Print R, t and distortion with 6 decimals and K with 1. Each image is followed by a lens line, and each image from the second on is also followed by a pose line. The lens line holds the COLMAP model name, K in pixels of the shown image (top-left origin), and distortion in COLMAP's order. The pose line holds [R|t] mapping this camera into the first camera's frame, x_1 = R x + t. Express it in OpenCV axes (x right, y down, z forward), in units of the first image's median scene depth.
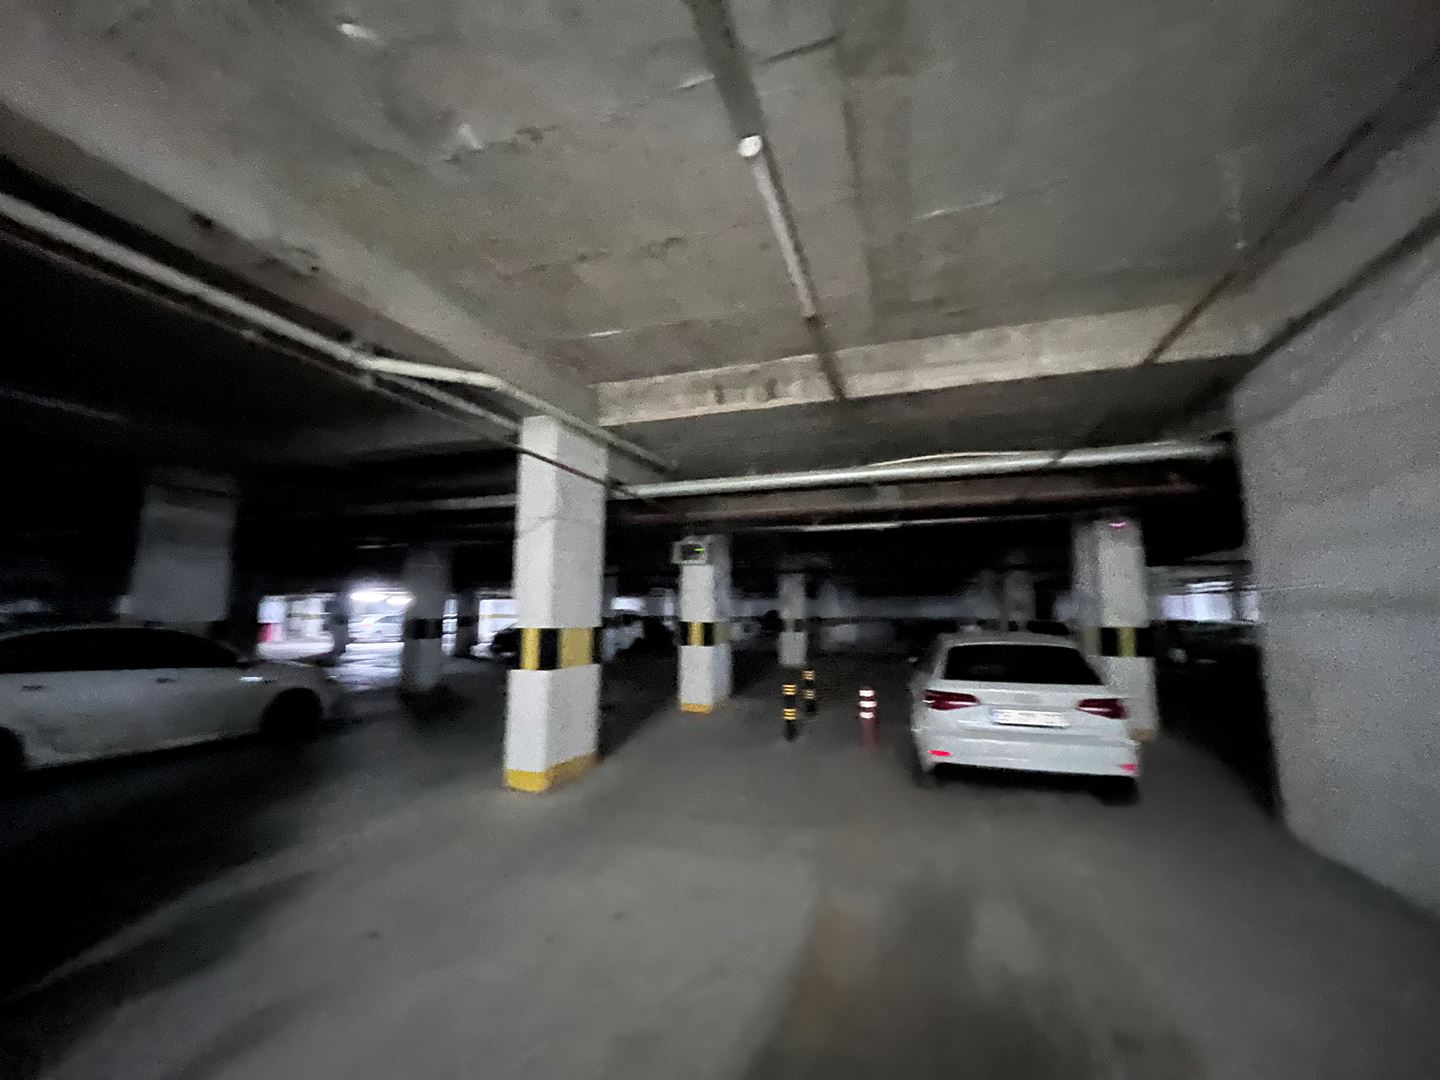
lens RADIAL K [[579.9, 0, 716.3], [0, 579.9, 534.9], [0, 0, 1]] dist [-0.002955, -0.000195]
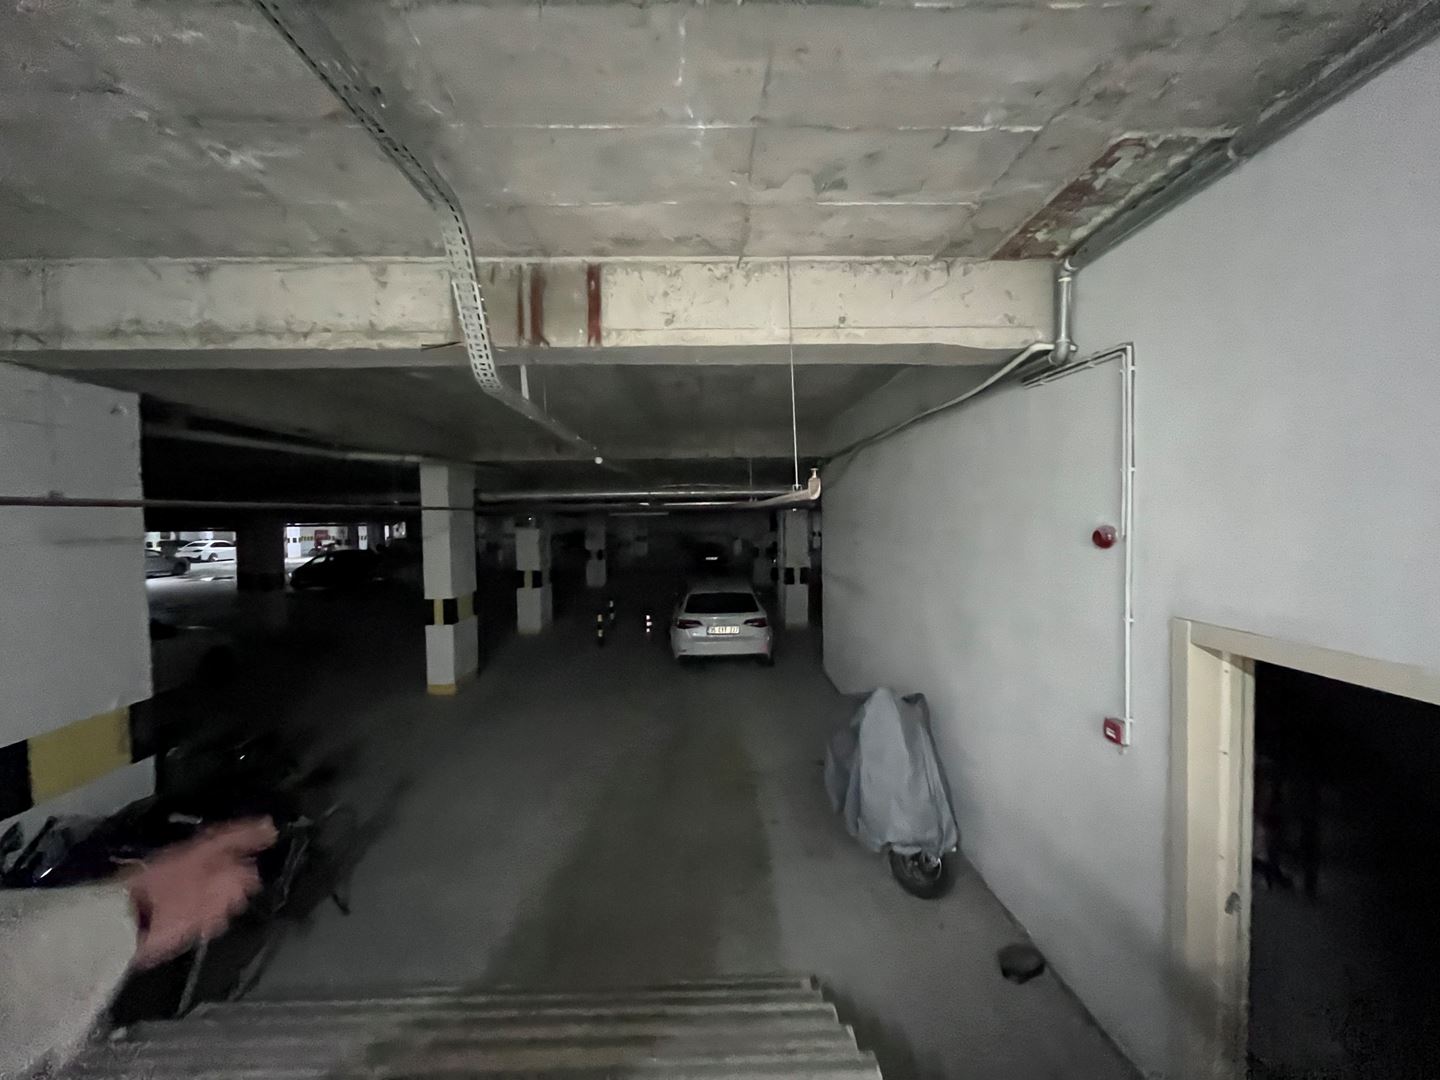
lens RADIAL K [[579.9, 0, 714.4], [0, 579.9, 530.3], [0, 0, 1]] dist [-0.002955, -0.000195]
pose [[0.941604, -0.025797, 0.335732, -0.128986], [-0.027590, 0.987798, 0.153280, -0.272857], [-0.335589, -0.153592, 0.929403, -0.657880]]
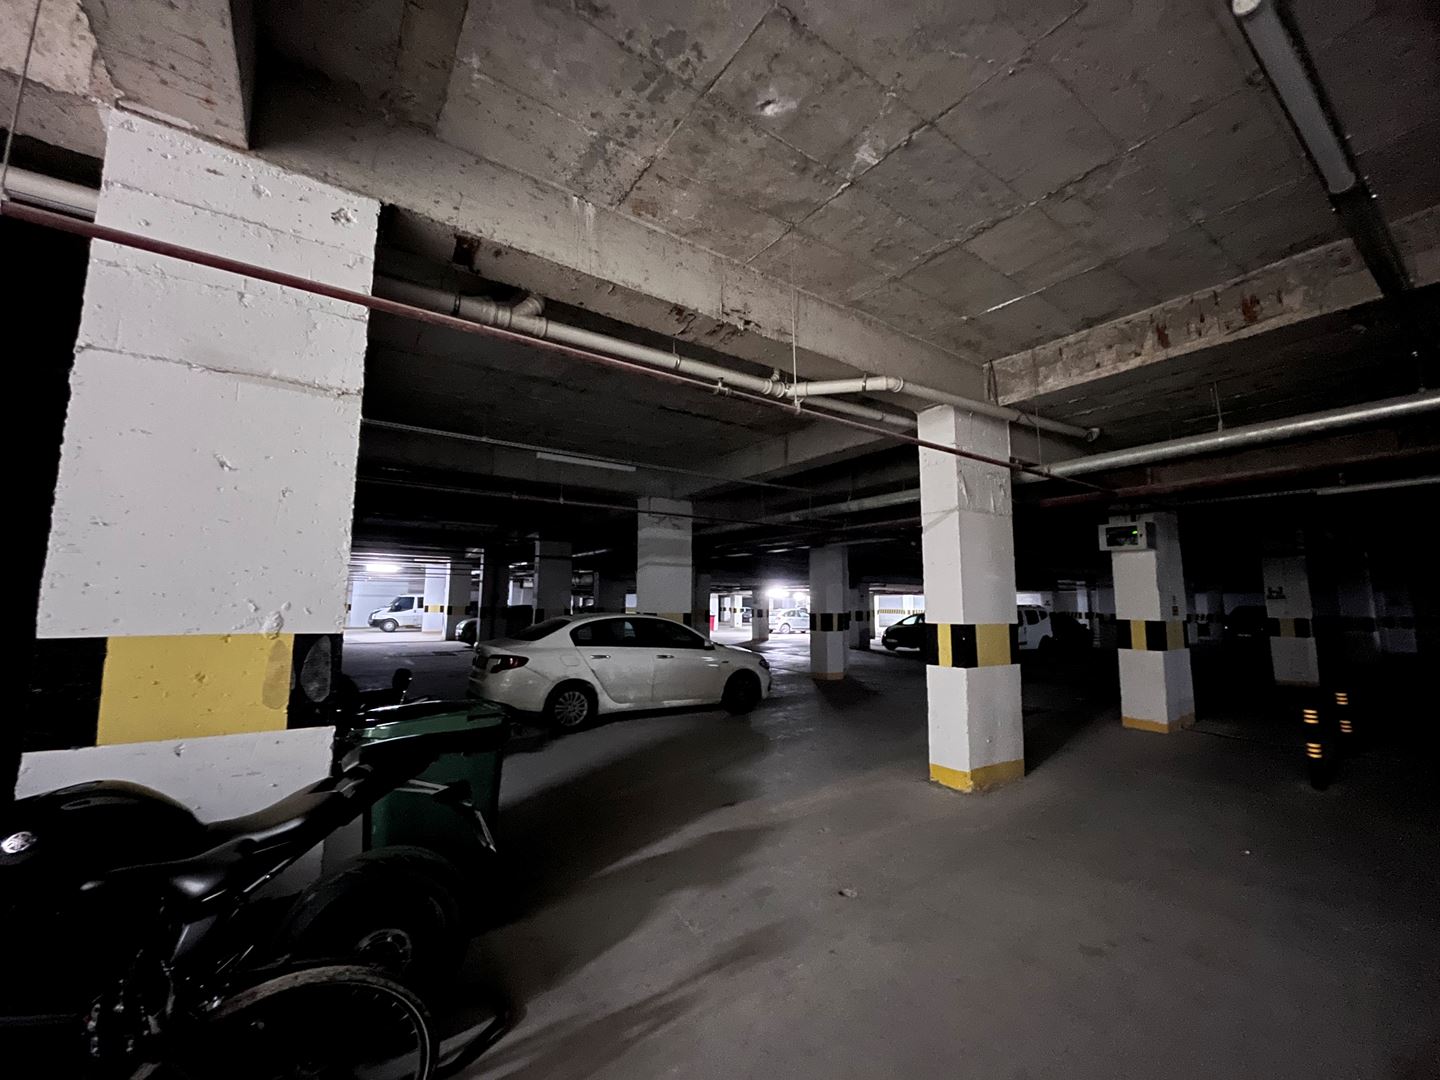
lens RADIAL K [[579.9, 0, 715.4], [0, 579.9, 532.3], [0, 0, 1]] dist [-0.002955, -0.000195]
pose [[0.804028, -0.070495, -0.590398, -0.036940], [0.072442, 0.997164, -0.020409, -0.000916], [0.590162, -0.026360, 0.806854, -0.016738]]
